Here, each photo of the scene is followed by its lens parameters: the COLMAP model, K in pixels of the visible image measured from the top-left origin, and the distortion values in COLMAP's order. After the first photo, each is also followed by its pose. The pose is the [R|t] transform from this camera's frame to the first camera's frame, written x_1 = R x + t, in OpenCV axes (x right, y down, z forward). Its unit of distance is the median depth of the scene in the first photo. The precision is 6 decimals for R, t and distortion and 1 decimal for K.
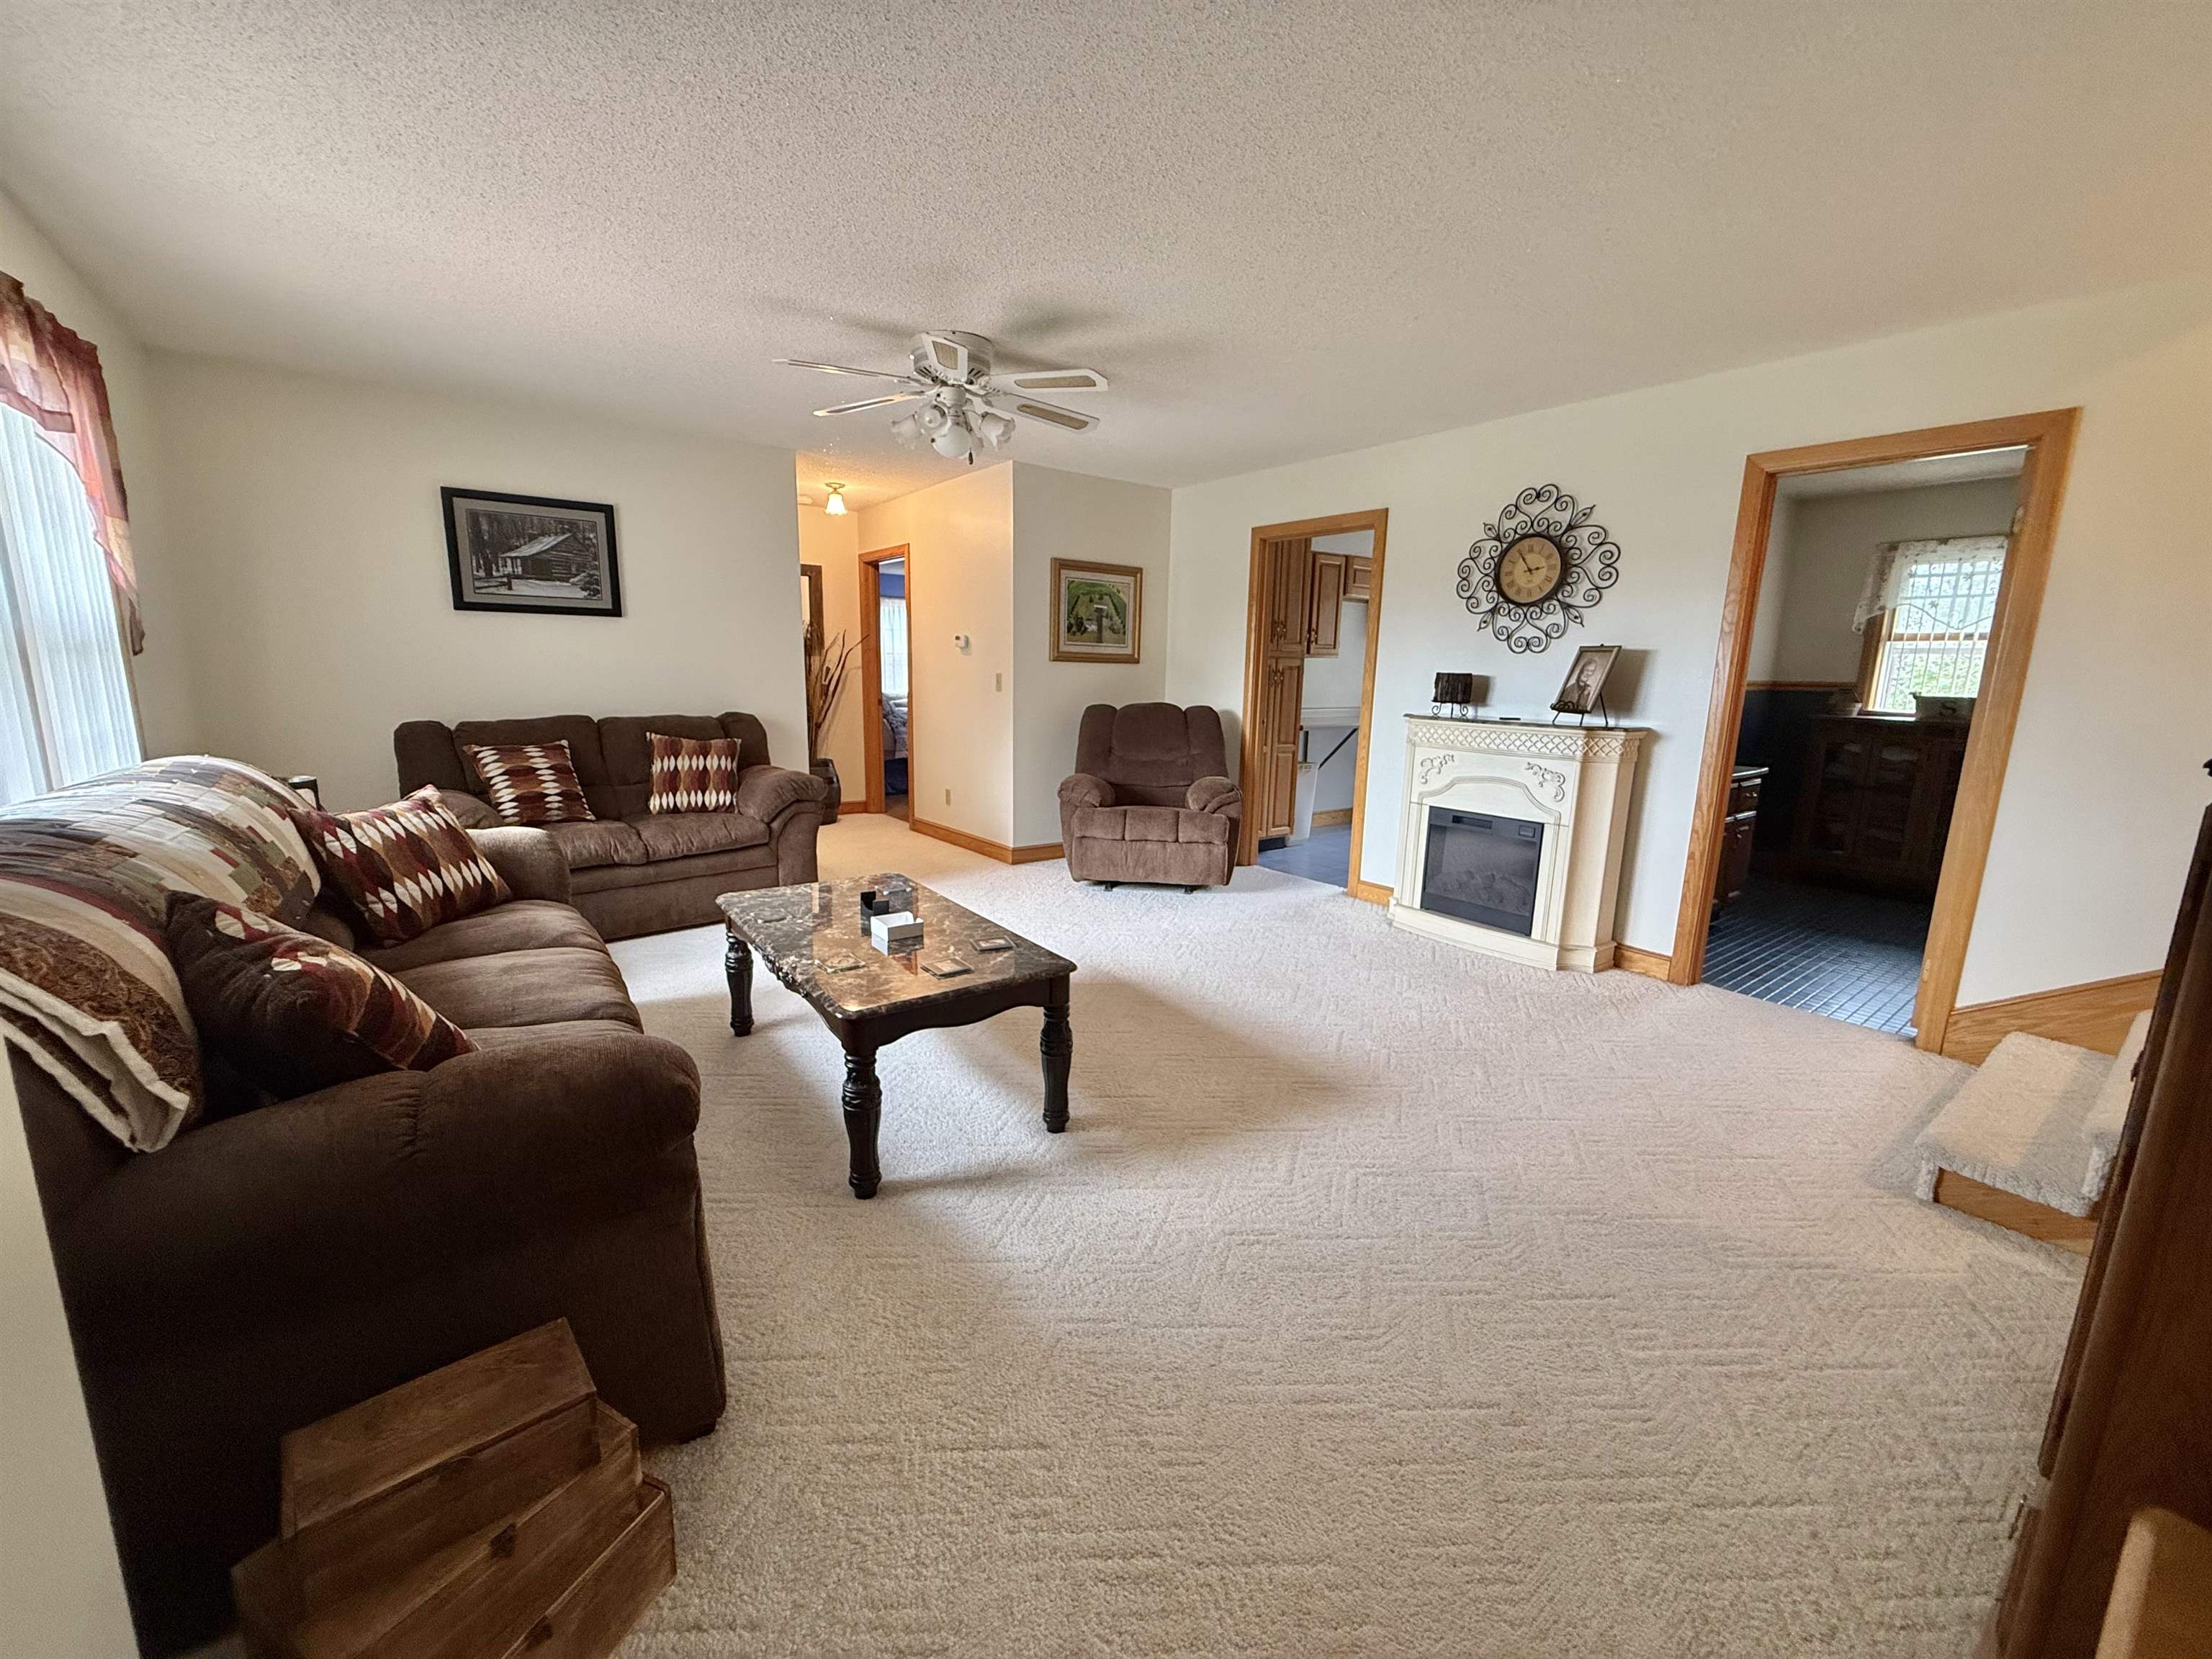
lens RADIAL K [[881.7, 0, 1103.1], [0, 881.7, 830.4], [0, 0, 1]] dist [-0.000793, 0.000106]
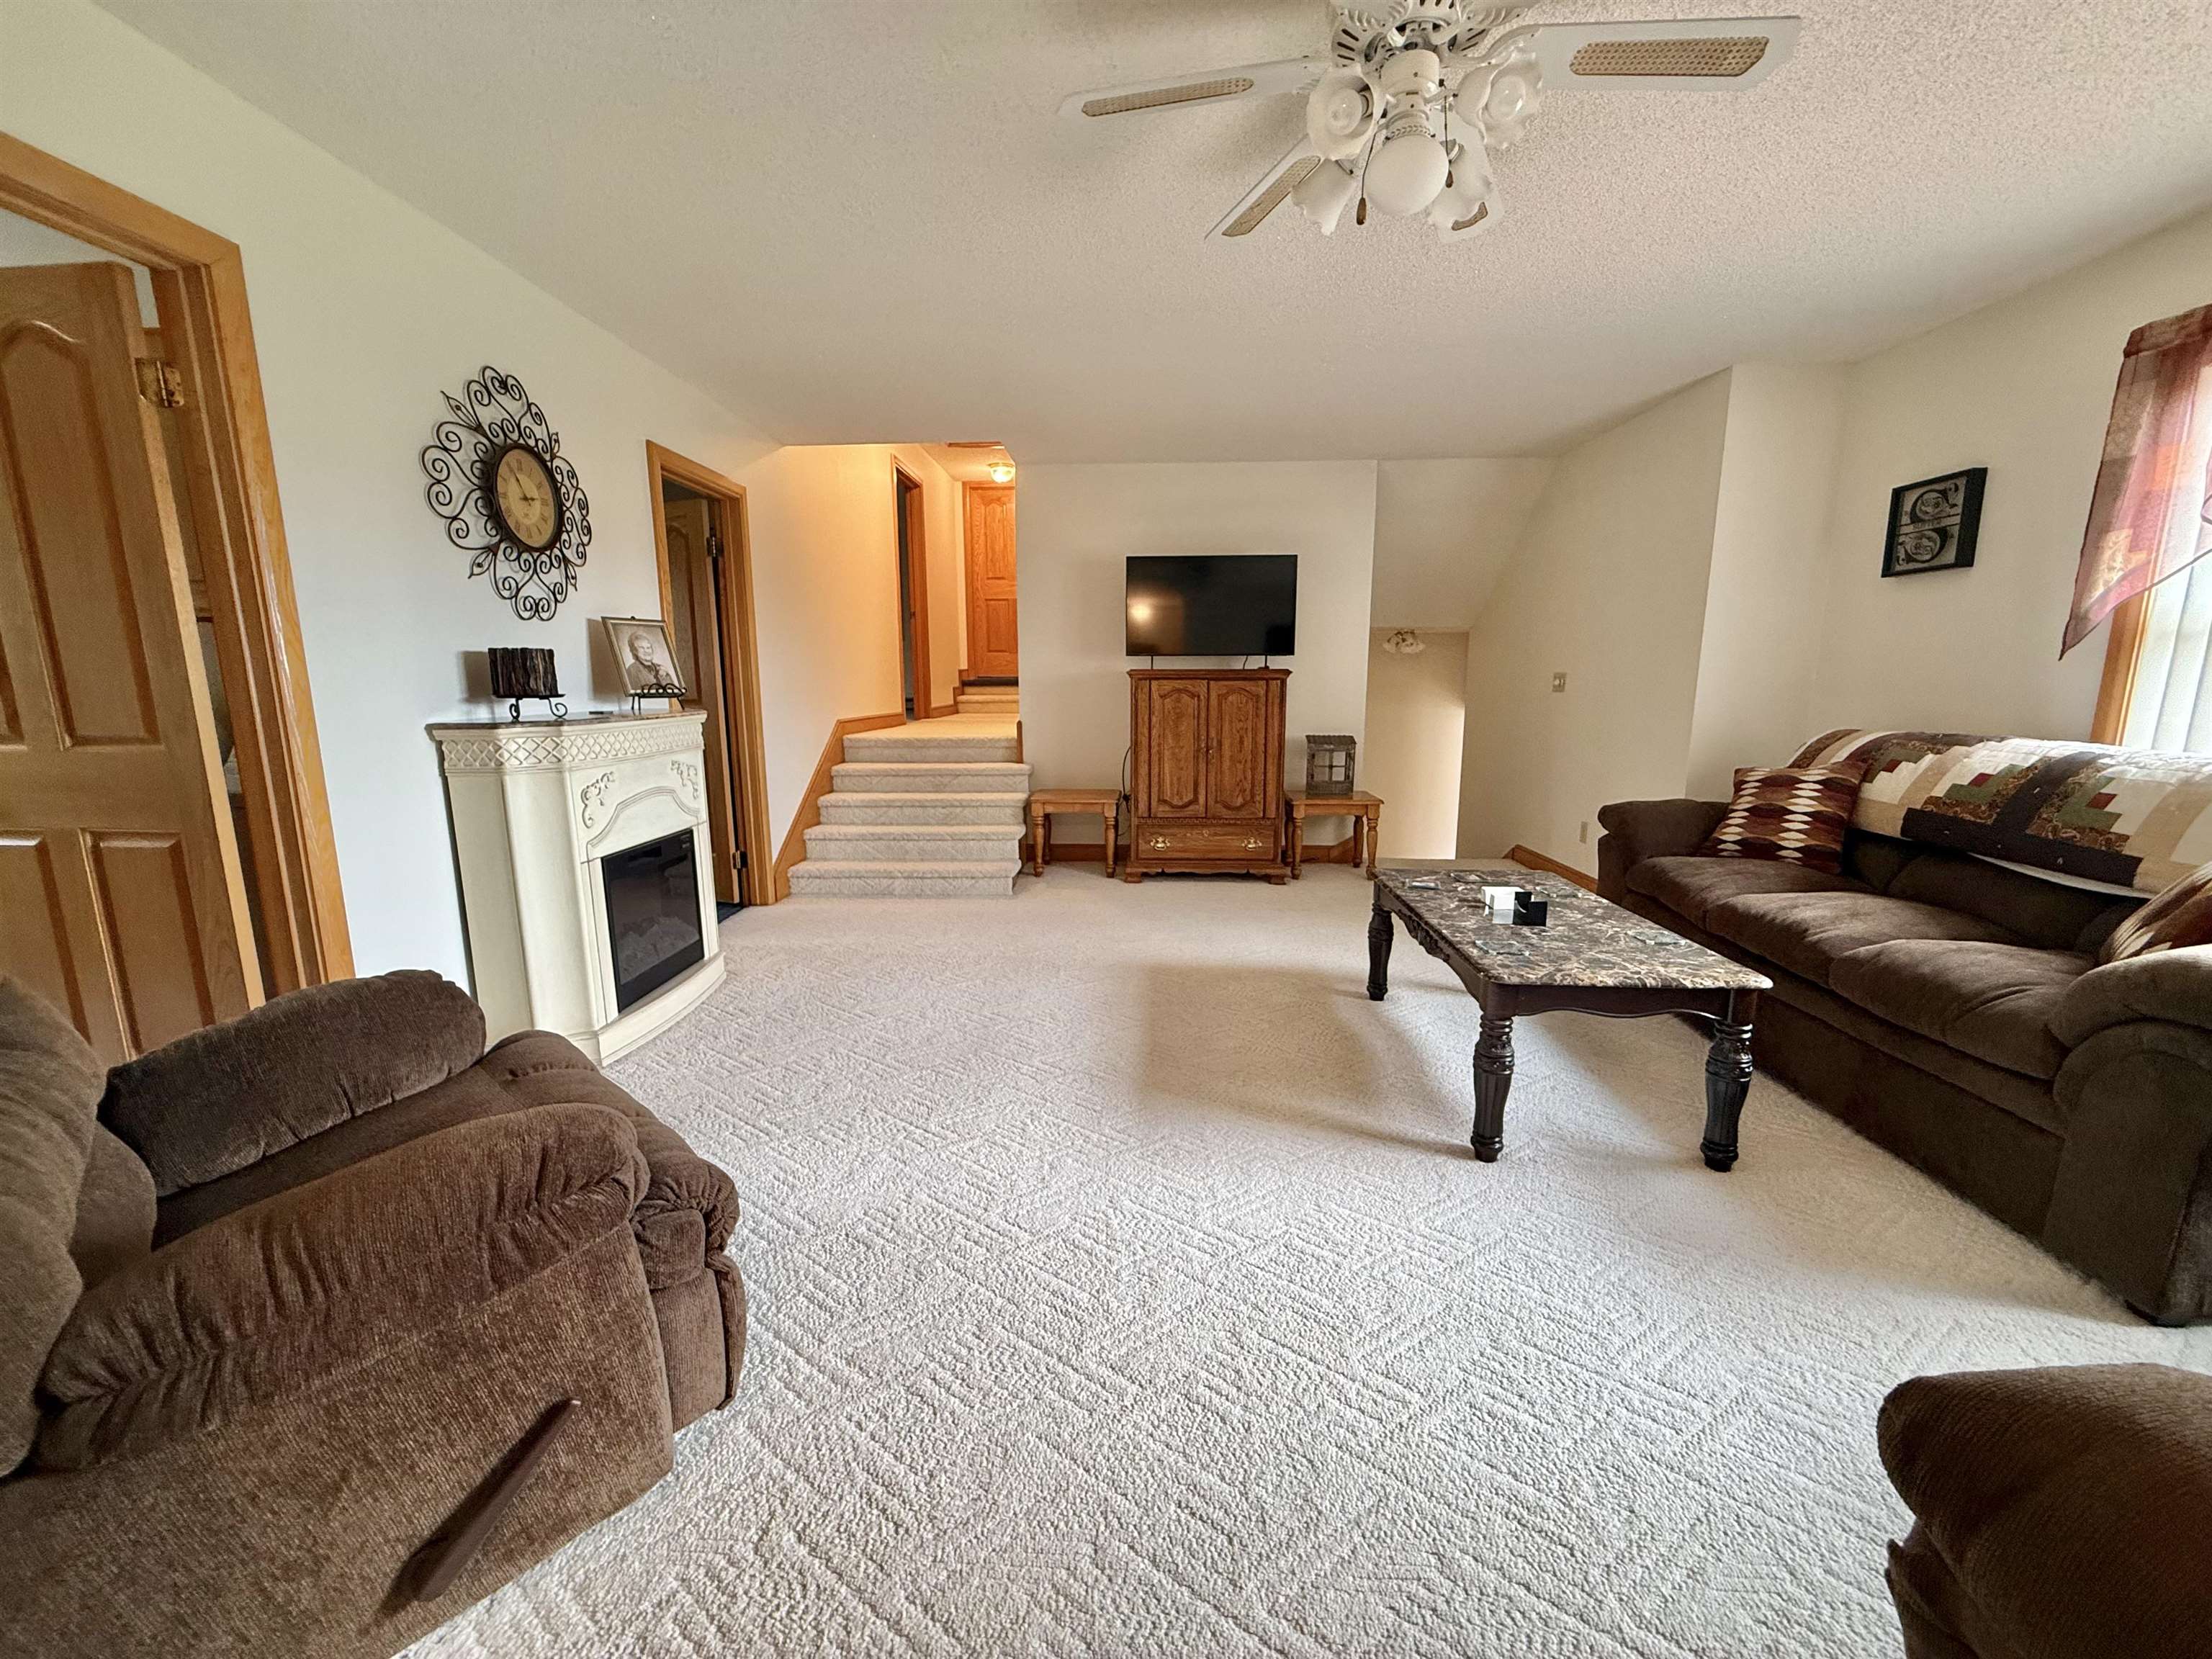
lens RADIAL K [[881.7, 0, 1103.5], [0, 881.7, 828.8], [0, 0, 1]] dist [-0.000793, 0.000106]
pose [[-0.769194, -0.131714, 0.625294, -0.326699], [0.104800, 0.939275, 0.326771, -0.233140], [-0.630363, 0.316881, -0.708681, 1.296514]]
